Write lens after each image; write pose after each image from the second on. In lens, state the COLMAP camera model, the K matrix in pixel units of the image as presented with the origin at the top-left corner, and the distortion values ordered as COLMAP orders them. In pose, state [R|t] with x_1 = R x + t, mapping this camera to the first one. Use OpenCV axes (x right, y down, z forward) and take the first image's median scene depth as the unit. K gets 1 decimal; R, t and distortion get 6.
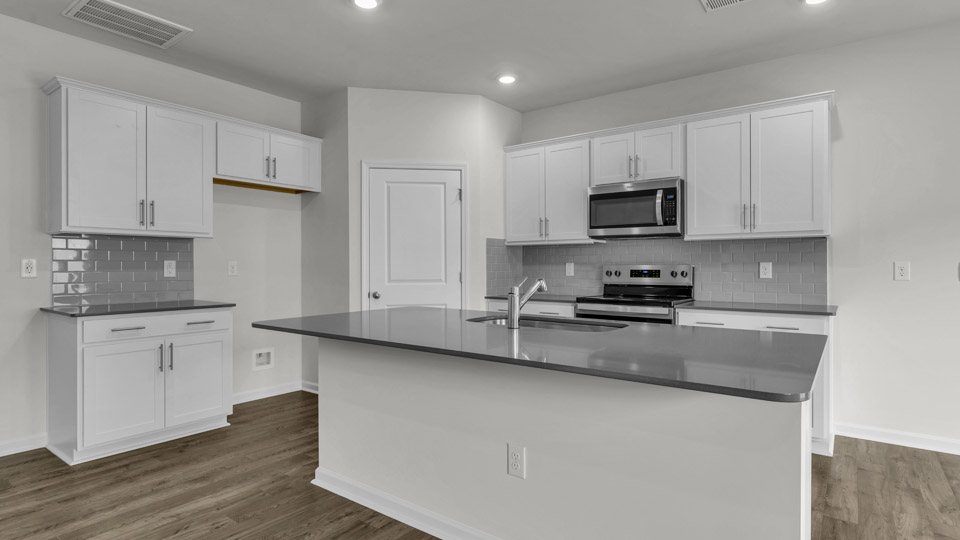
lens RADIAL K [[493.4, 0, 448.0], [0, 493.4, 270.7], [0, 0, 1]] dist [-0.018346, -0.000502]
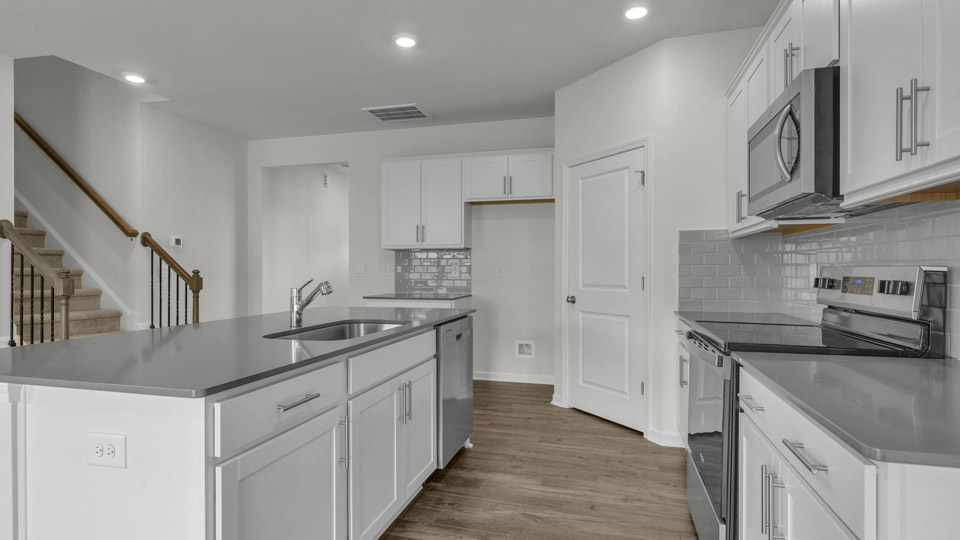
lens RADIAL K [[480.2, 0, 493.1], [0, 480.2, 281.4], [0, 0, 1]] dist [0.000165, -0.000008]
pose [[0.400008, 0.022293, -0.916241, 0.687997], [-0.008406, 0.999751, 0.020655, -0.003755], [0.916473, -0.000560, 0.400096, 0.518102]]
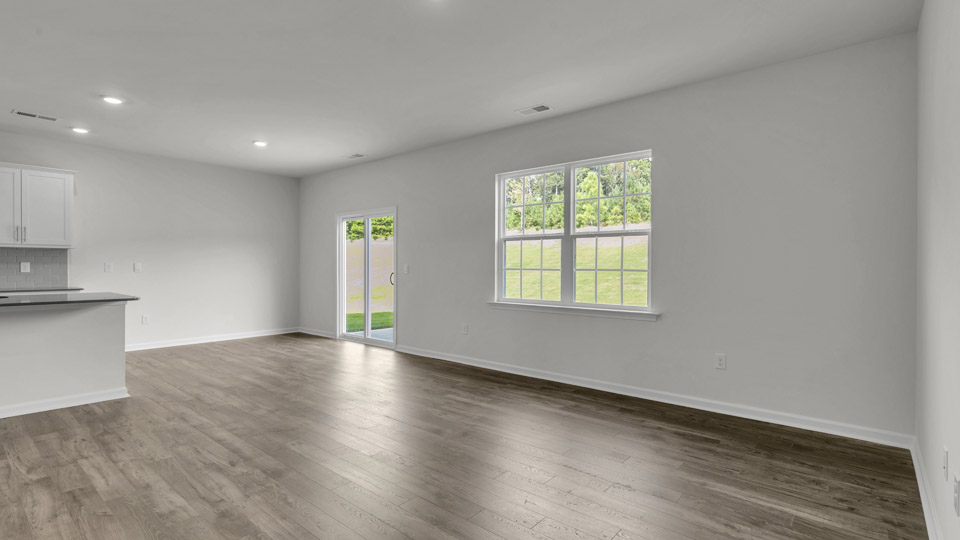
lens RADIAL K [[459.0, 0, 483.1], [0, 459.0, 267.7], [0, 0, 1]] dist [-0.001042, 0.000075]
pose [[0.040376, -0.003237, 0.999179, -0.676158], [0.007755, 0.999966, 0.002926, 0.006385], [-0.999154, 0.007631, 0.040400, -0.471003]]
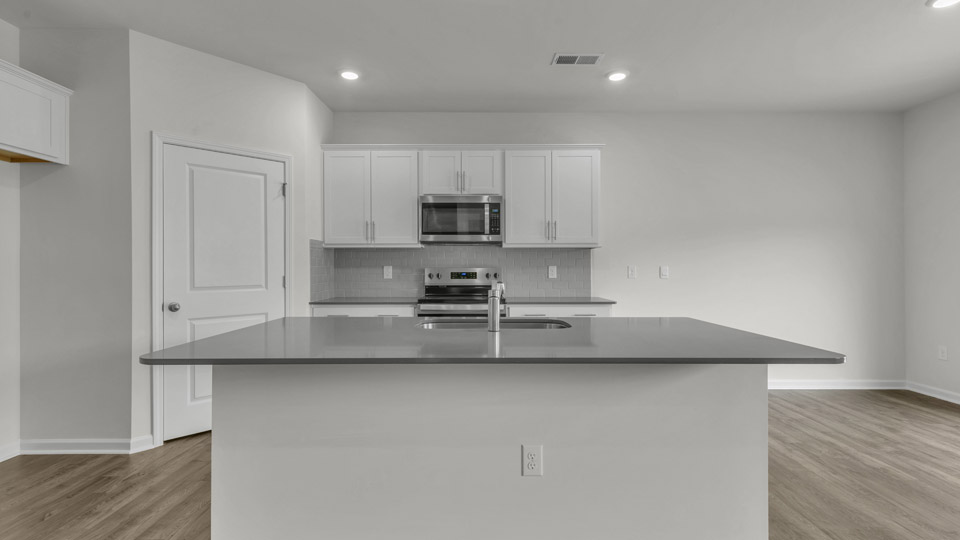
lens RADIAL K [[459.0, 0, 483.1], [0, 459.0, 267.7], [0, 0, 1]] dist [-0.001042, 0.000075]
pose [[0.783596, 0.000373, 0.621270, -0.227263], [0.007276, 0.999926, -0.009777, -0.001812], [-0.621228, 0.012182, 0.783535, 0.134044]]
